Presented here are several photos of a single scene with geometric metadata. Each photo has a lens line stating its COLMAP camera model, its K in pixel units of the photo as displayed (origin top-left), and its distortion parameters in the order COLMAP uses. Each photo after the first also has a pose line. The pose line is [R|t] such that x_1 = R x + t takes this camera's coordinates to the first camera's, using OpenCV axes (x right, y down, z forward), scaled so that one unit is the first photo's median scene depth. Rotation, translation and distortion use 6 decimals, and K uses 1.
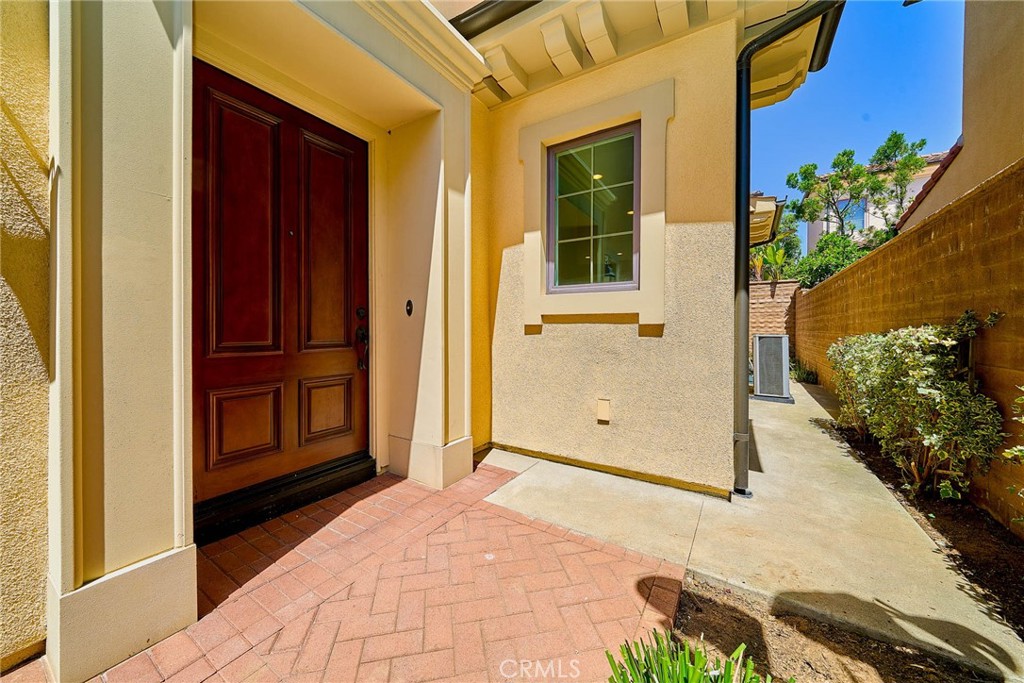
lens RADIAL K [[353.3, 0, 524.2], [0, 353.3, 327.4], [0, 0, 1]] dist [0.001073, -0.000168]
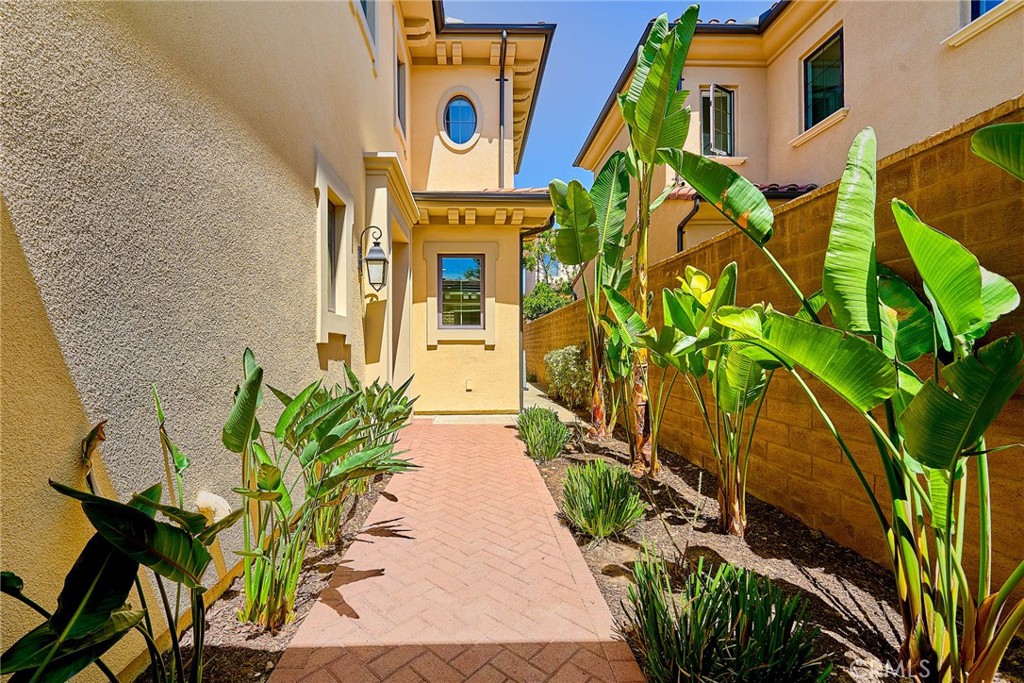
lens RADIAL K [[353.3, 0, 512.0], [0, 353.3, 343.9], [0, 0, 1]] dist [0.001073, -0.000168]
pose [[0.804440, 0.001522, 0.594032, -0.768055], [0.004006, 0.999960, -0.007988, 0.003532], [-0.594020, 0.008805, 0.804402, -0.812213]]
